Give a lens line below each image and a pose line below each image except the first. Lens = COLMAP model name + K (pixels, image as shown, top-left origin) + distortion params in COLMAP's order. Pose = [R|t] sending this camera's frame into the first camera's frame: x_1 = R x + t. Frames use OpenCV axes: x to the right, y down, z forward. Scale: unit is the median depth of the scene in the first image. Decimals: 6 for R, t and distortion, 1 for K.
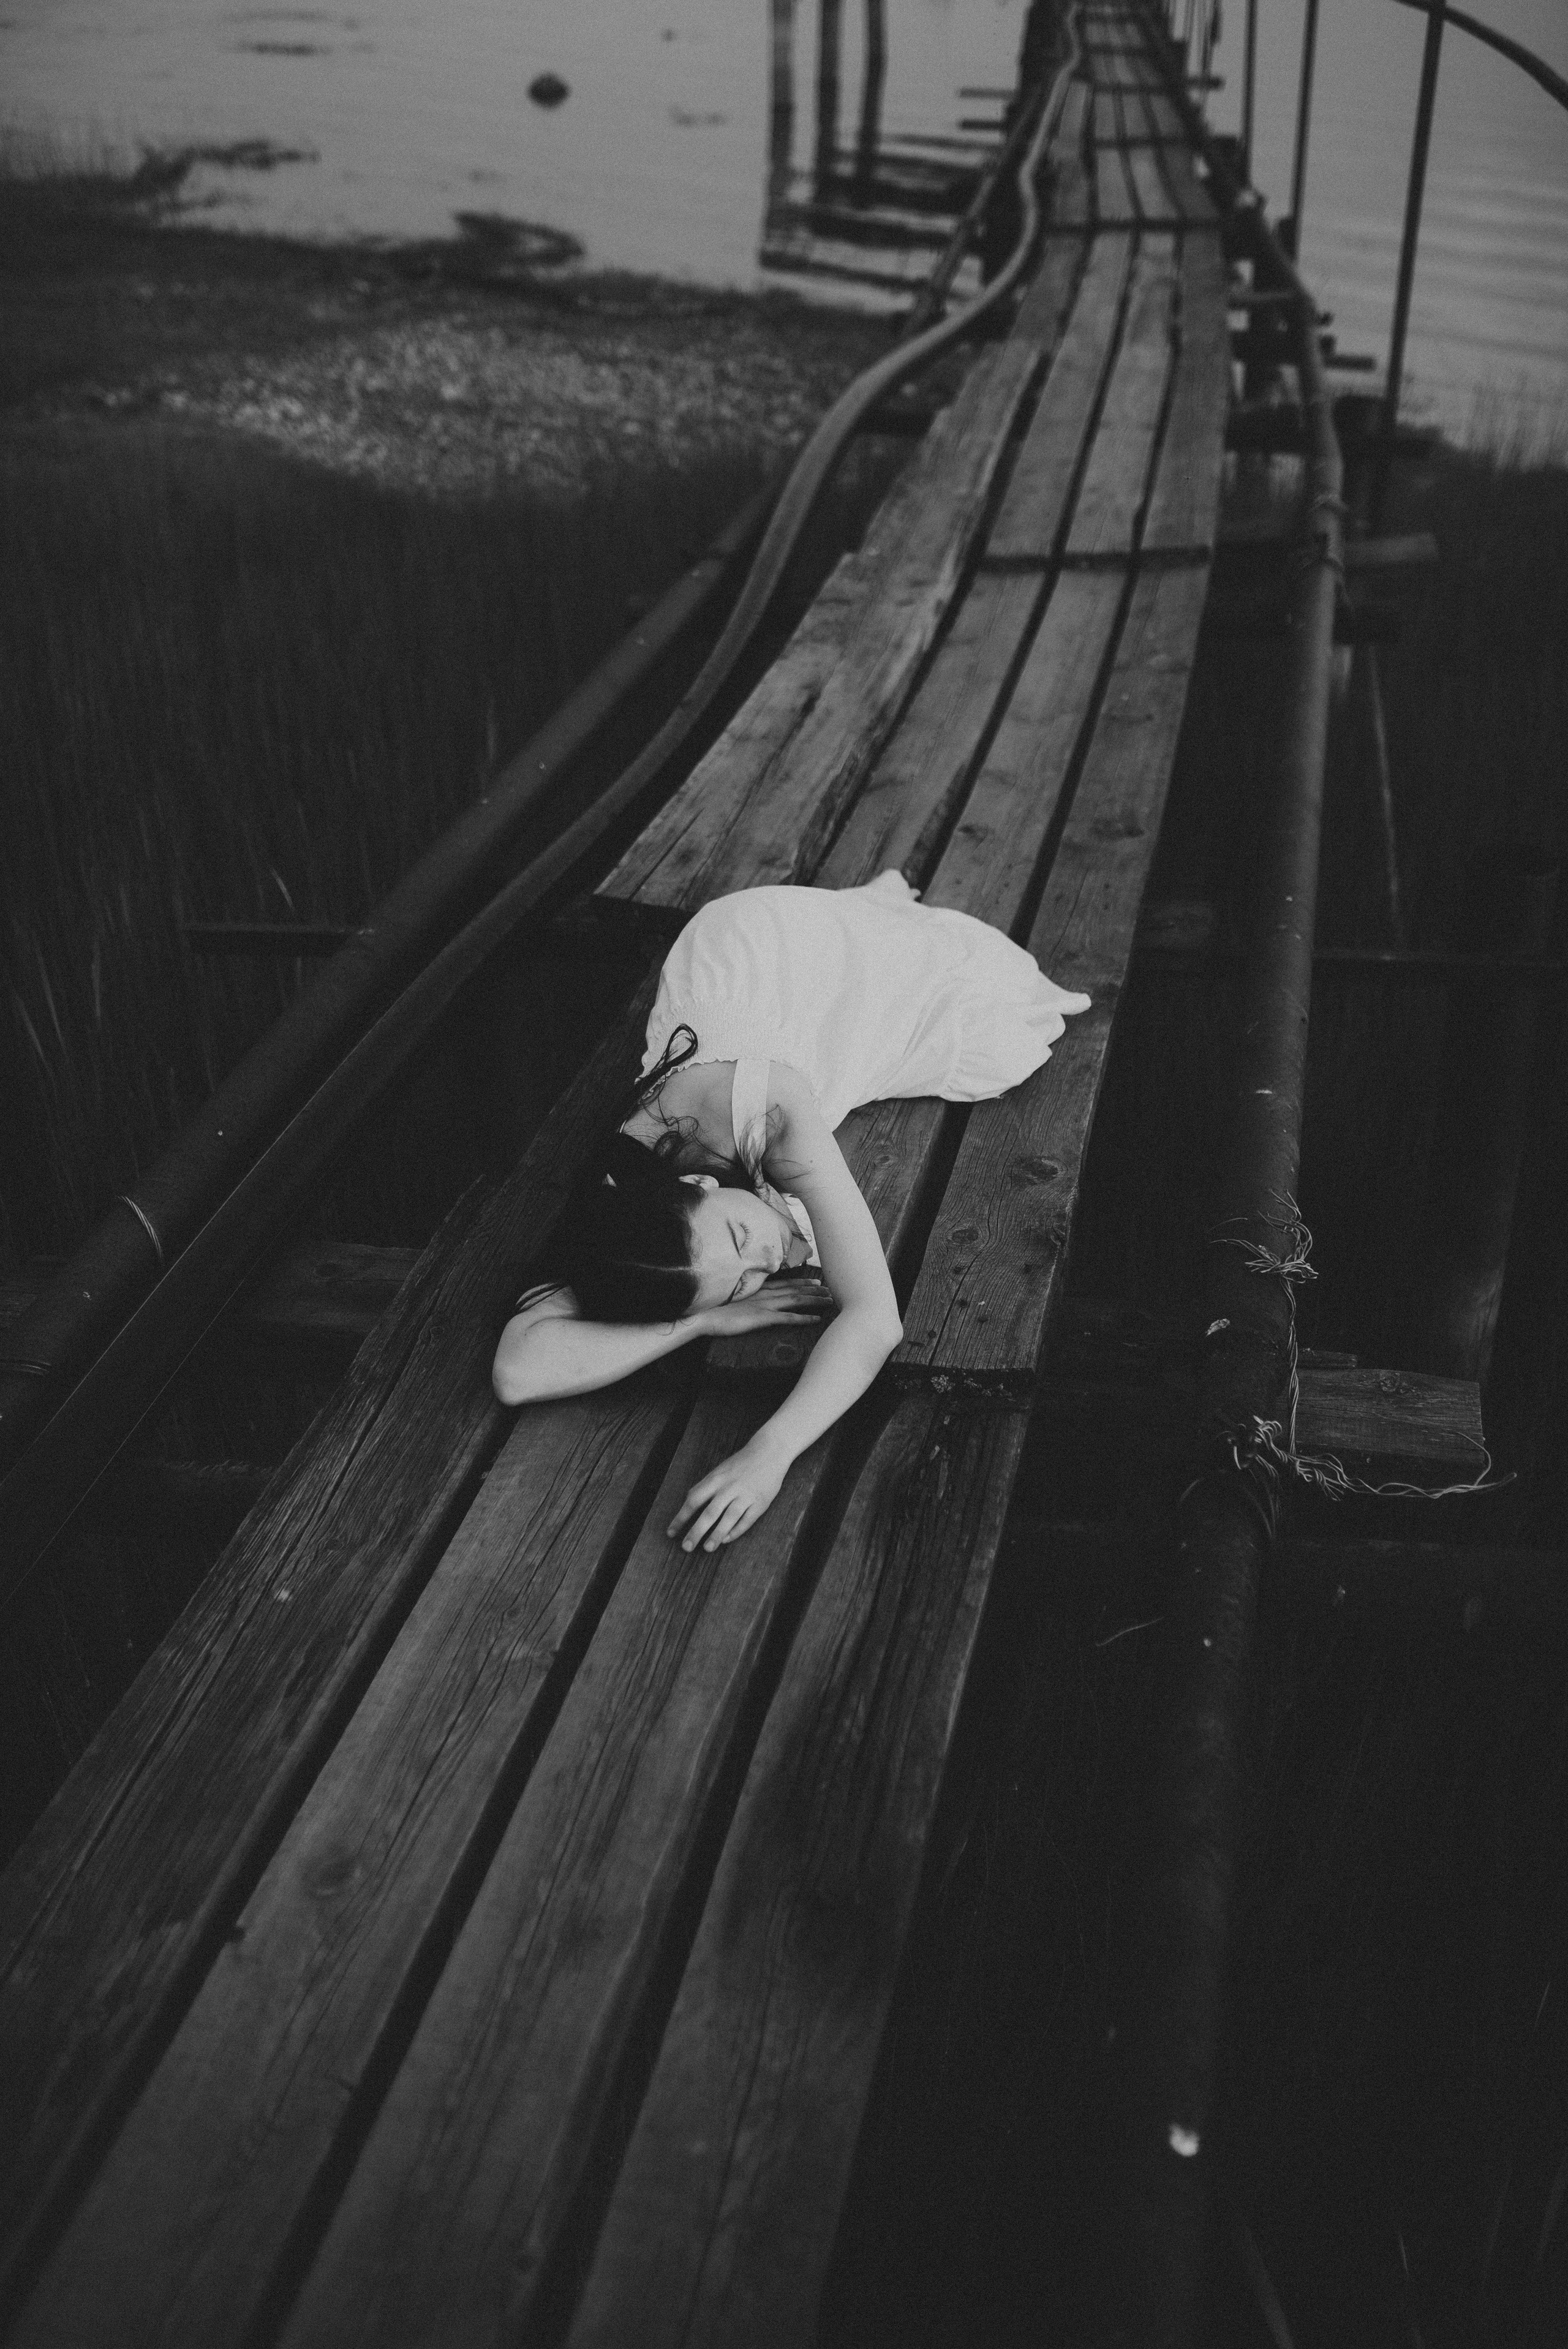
lens RADIAL K [[2343.2, 0, 784.0], [0, 2343.2, 1174.5], [0, 0, 1]] dist [-0.068454, 0.130241]
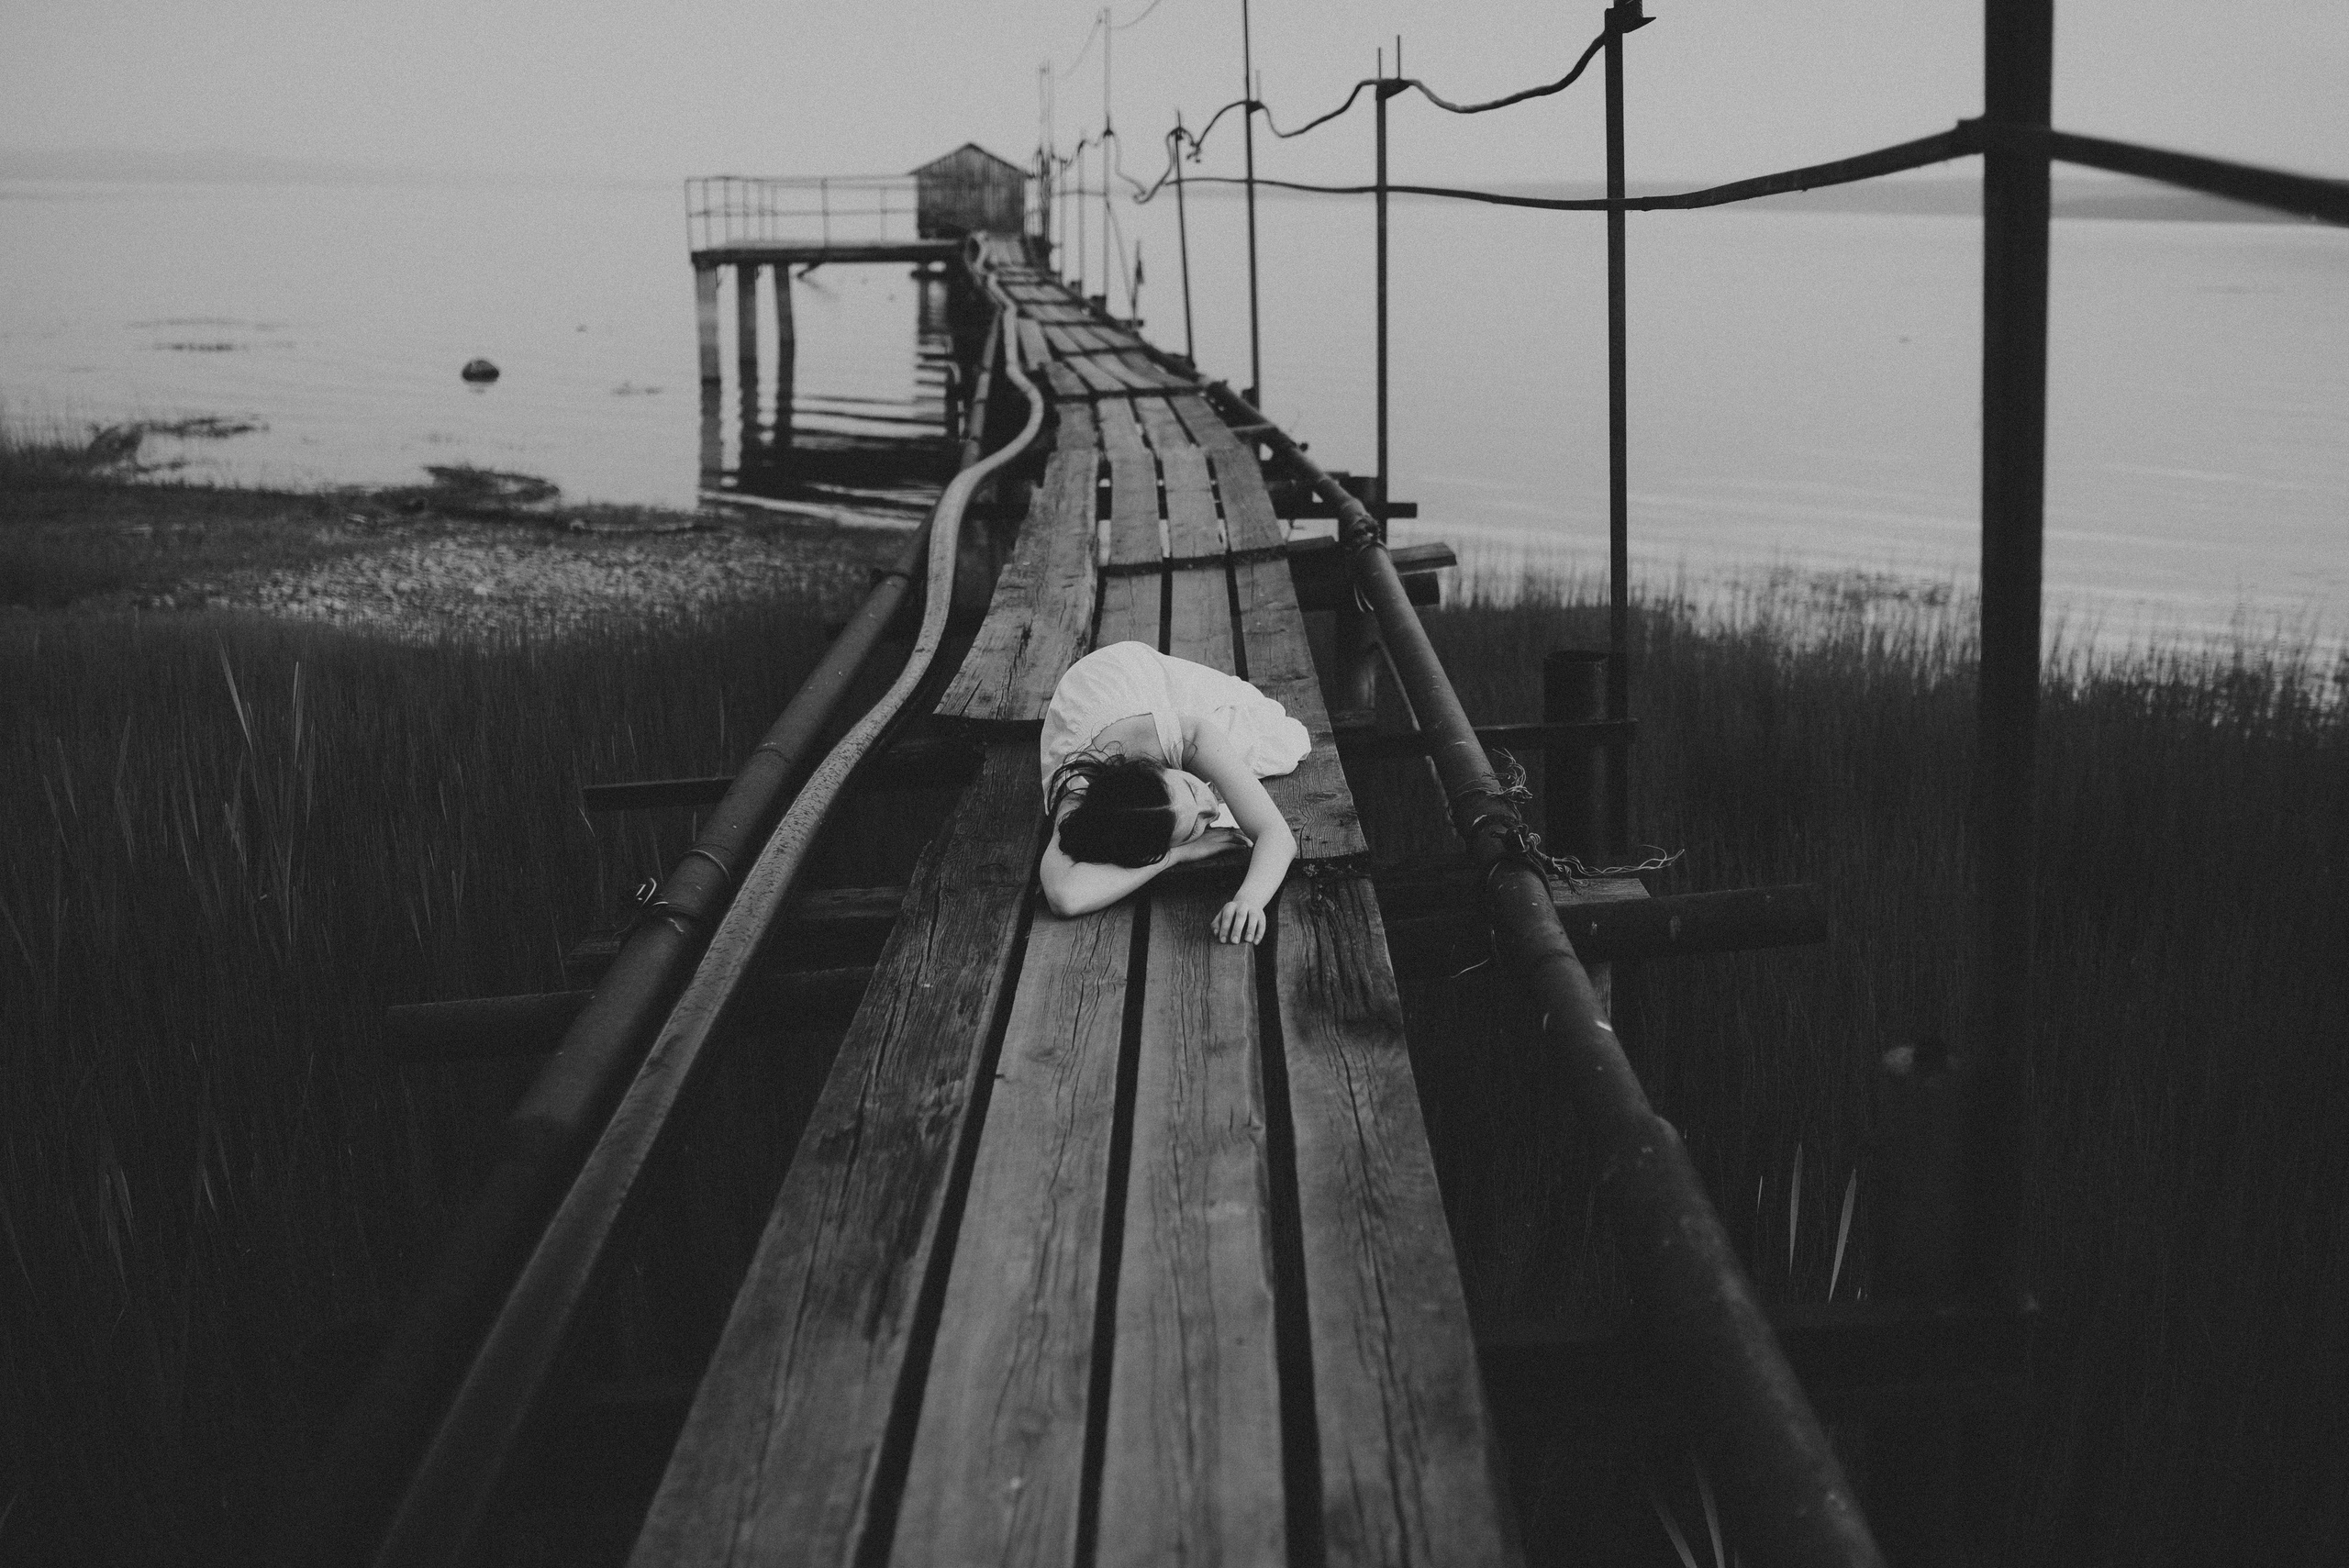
lens RADIAL K [[2534.8, 0, 1217.2], [0, 2534.8, 849.0], [0, 0, 1]] dist [-0.058781, 0.055982]
pose [[0.972761, -0.064010, 0.222796, -0.148482], [0.120783, 0.960302, -0.251460, 0.200767], [-0.197856, 0.271521, 0.941876, -0.224516]]
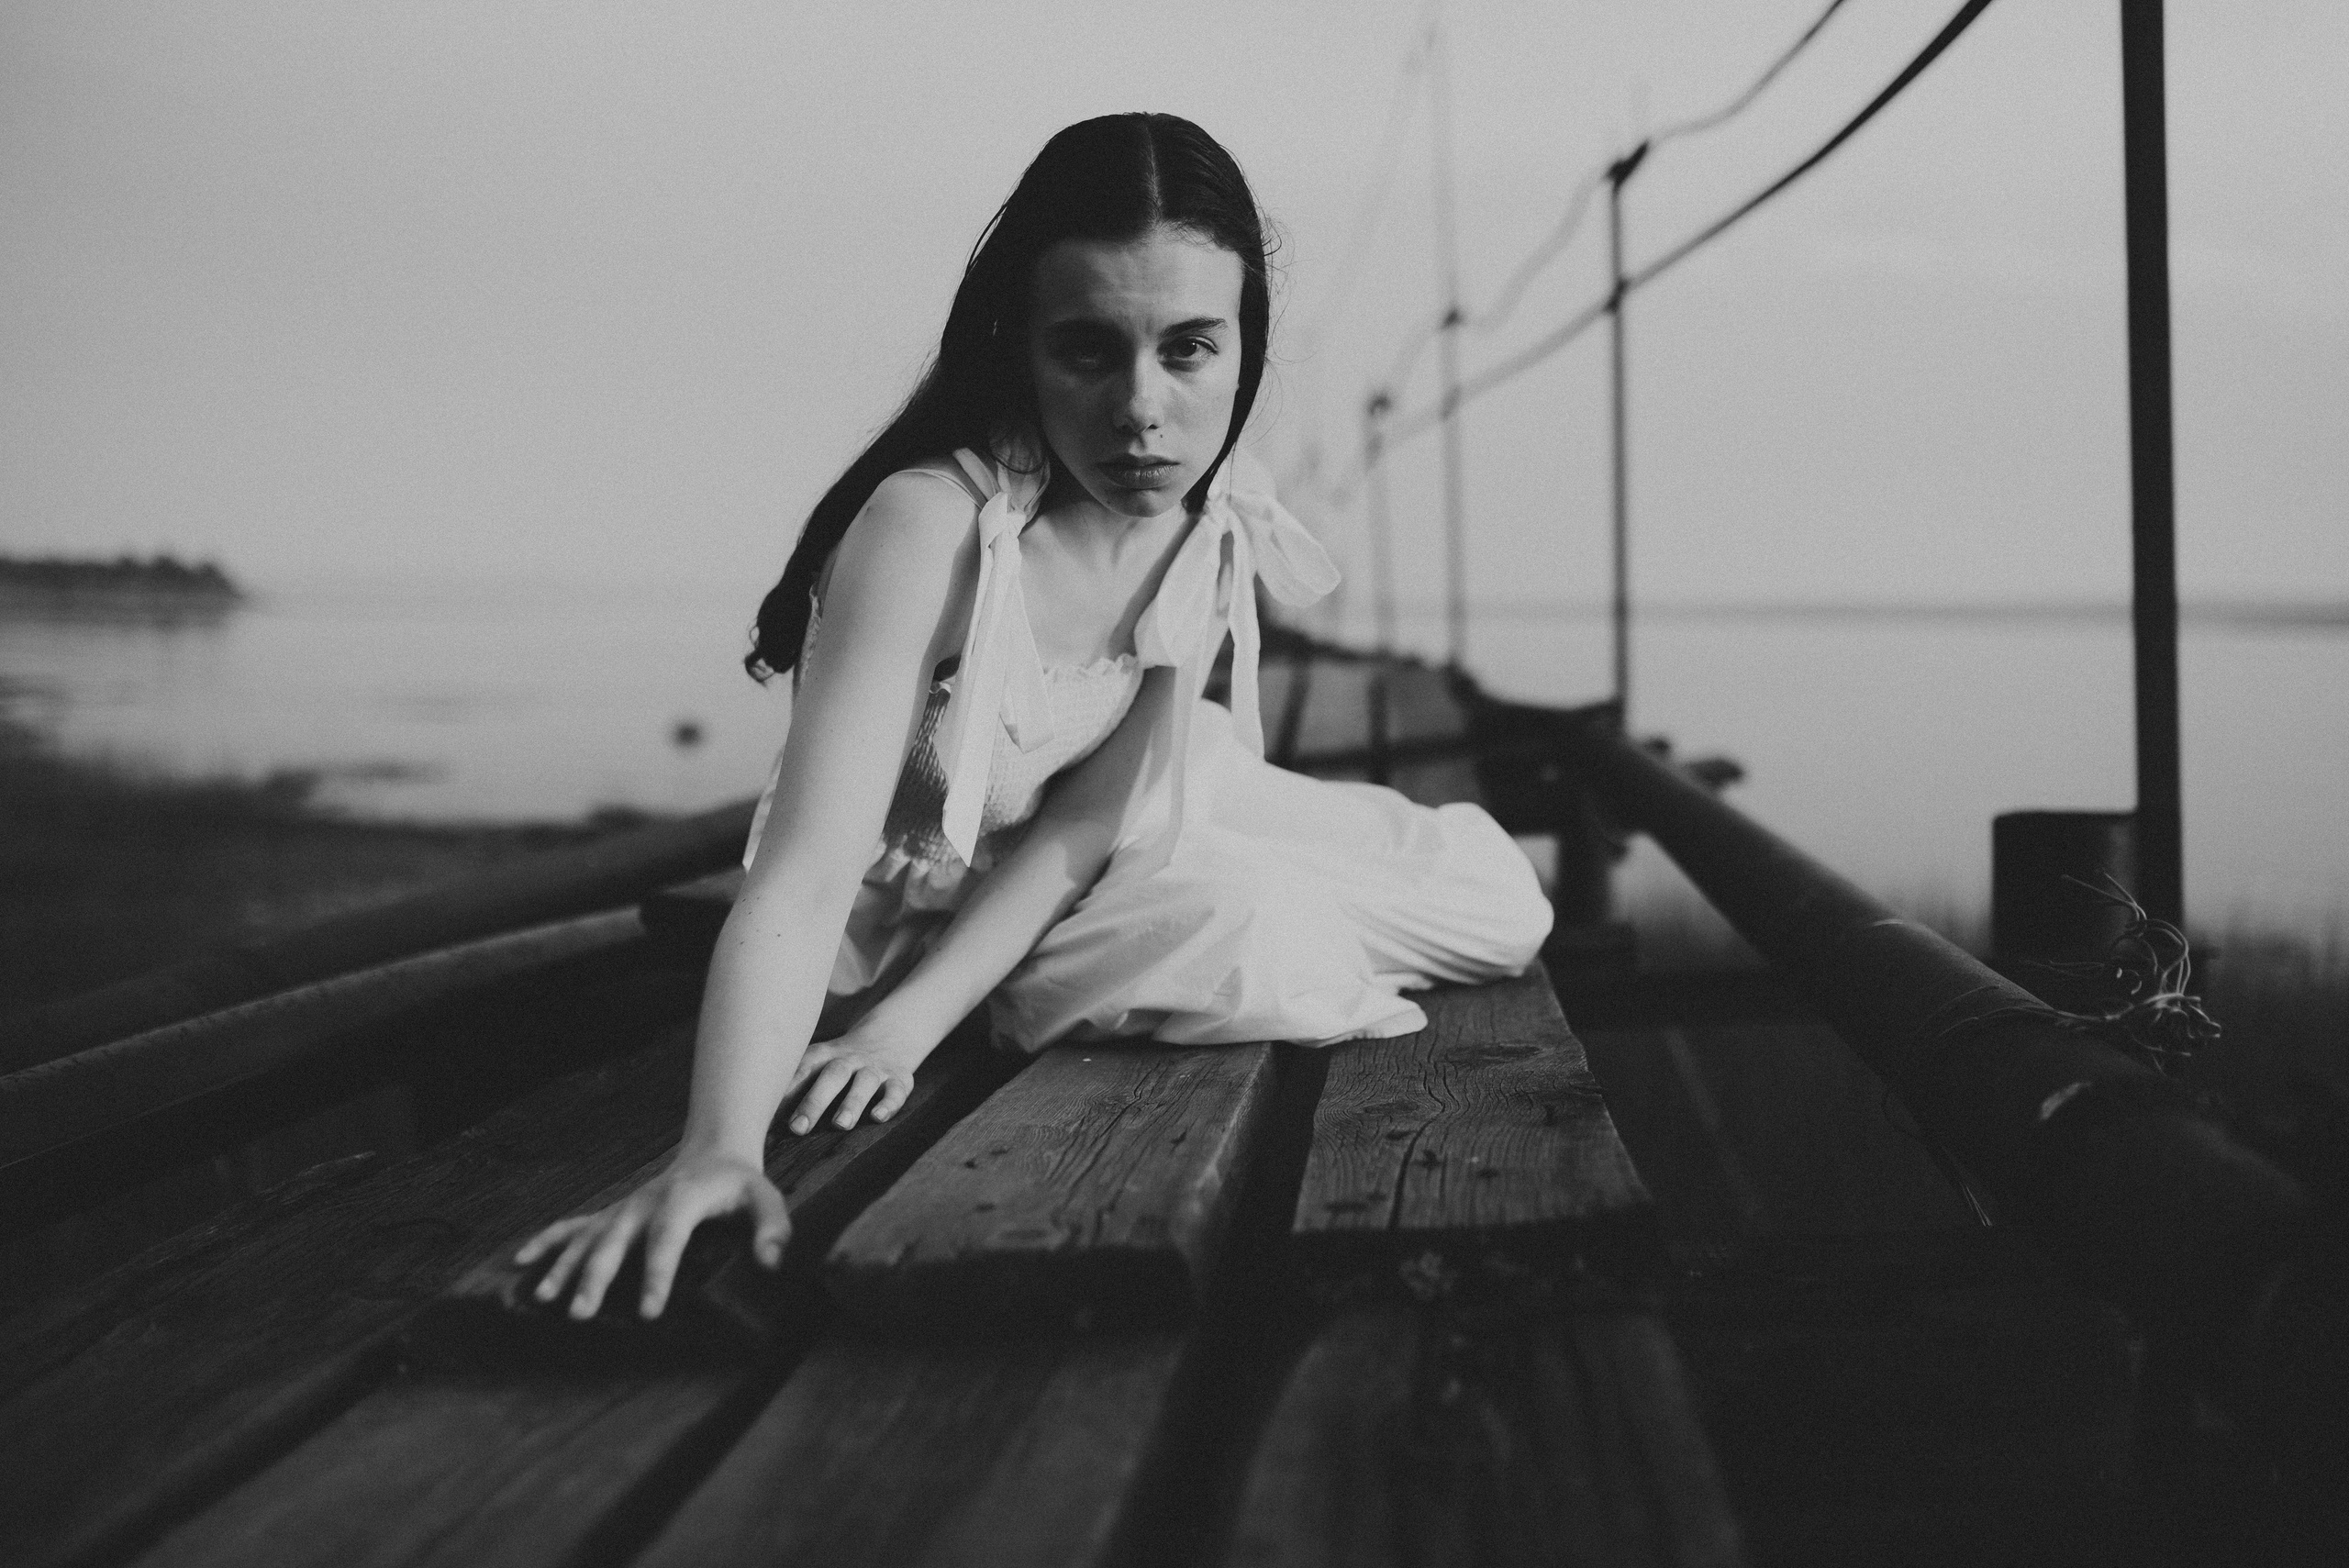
lens RADIAL K [[2343.1, 0, 1102.2], [0, 2343.1, 828.6], [0, 0, 1]] dist [-0.068454, 0.130241]
pose [[0.996226, -0.028486, 0.081994, -0.007626], [0.060895, 0.902522, -0.426316, 0.078019], [-0.061857, 0.429700, 0.900851, 0.254720]]
